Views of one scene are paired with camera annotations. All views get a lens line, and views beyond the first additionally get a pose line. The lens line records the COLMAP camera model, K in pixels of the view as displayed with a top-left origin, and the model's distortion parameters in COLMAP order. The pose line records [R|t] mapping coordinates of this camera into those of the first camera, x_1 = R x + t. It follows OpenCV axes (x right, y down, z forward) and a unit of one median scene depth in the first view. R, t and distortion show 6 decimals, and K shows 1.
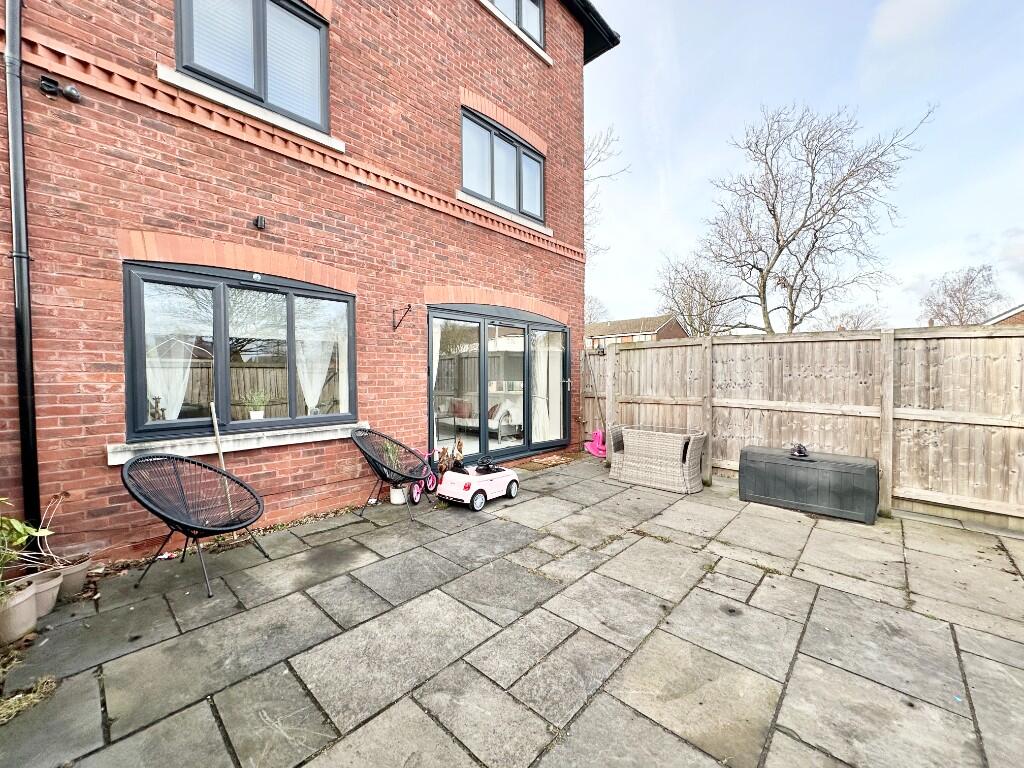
lens RADIAL K [[406.4, 0, 510.9], [0, 406.4, 384.7], [0, 0, 1]] dist [-0.002505, 0.000488]
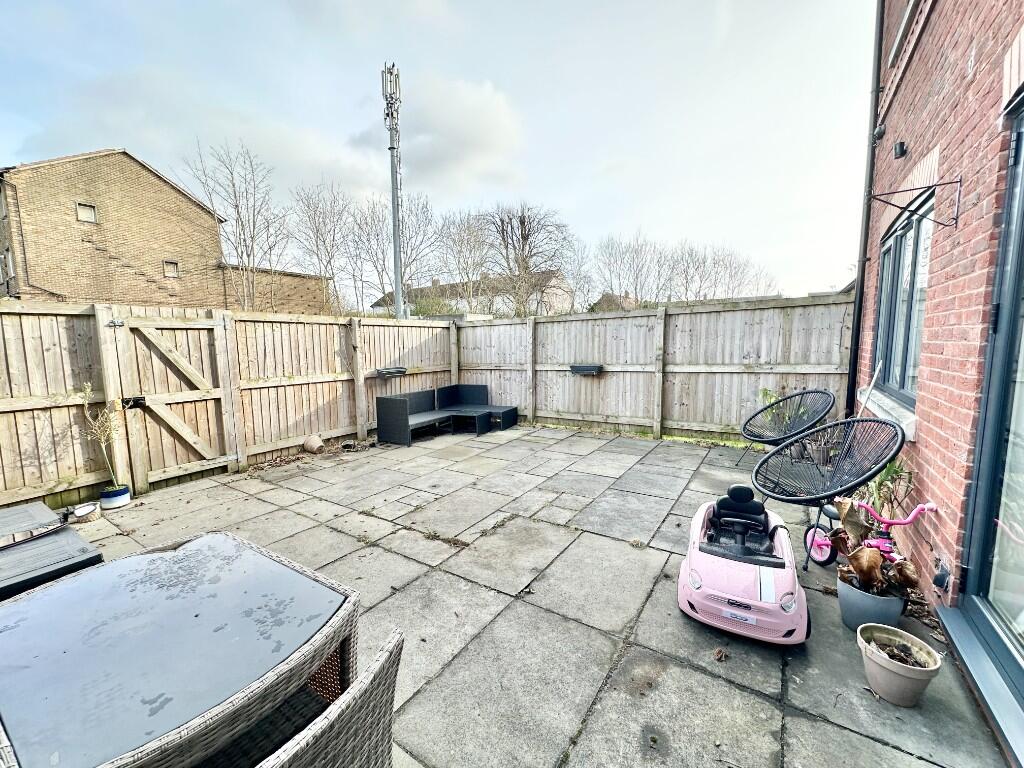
lens RADIAL K [[406.4, 0, 513.9], [0, 406.4, 383.7], [0, 0, 1]] dist [-0.002505, 0.000488]
pose [[-0.986014, 0.034078, -0.163140, 0.364156], [0.012810, 0.991473, 0.129683, -0.045256], [0.166168, 0.125780, -0.978043, 1.966629]]
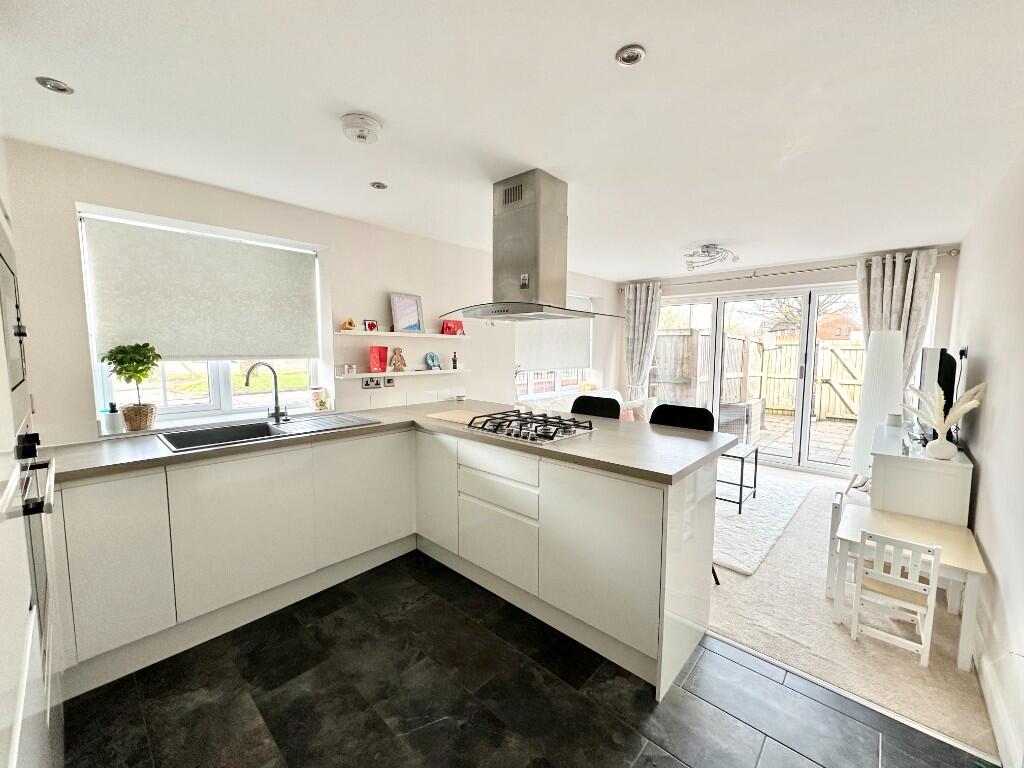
lens RADIAL K [[406.4, 0, 513.9], [0, 406.4, 385.1], [0, 0, 1]] dist [-0.002505, 0.000488]
pose [[-0.008678, -0.084007, 0.996427, -1.506893], [0.020881, 0.996232, 0.084173, -0.104116], [-0.999744, 0.021537, -0.006891, 2.804594]]
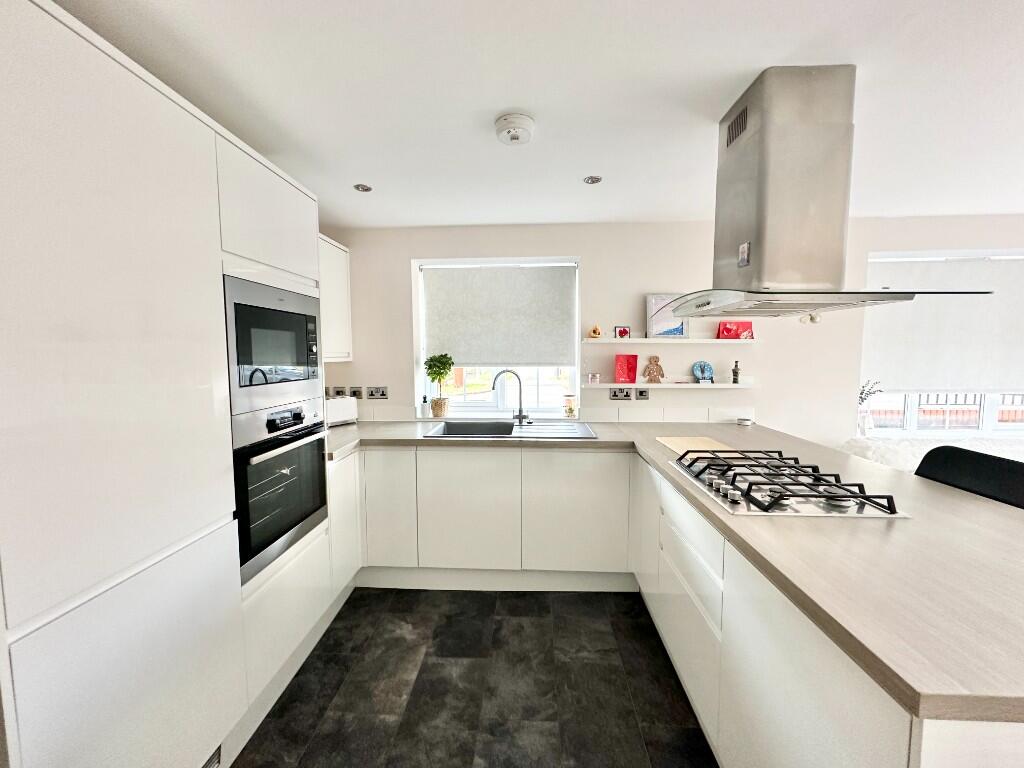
lens RADIAL K [[406.4, 0, 513.8], [0, 406.4, 384.3], [0, 0, 1]] dist [-0.002505, 0.000488]
pose [[0.764014, -0.043787, 0.643713, -1.309568], [0.012912, 0.998532, 0.052598, -0.106303], [-0.645071, -0.031874, 0.763458, 2.615269]]
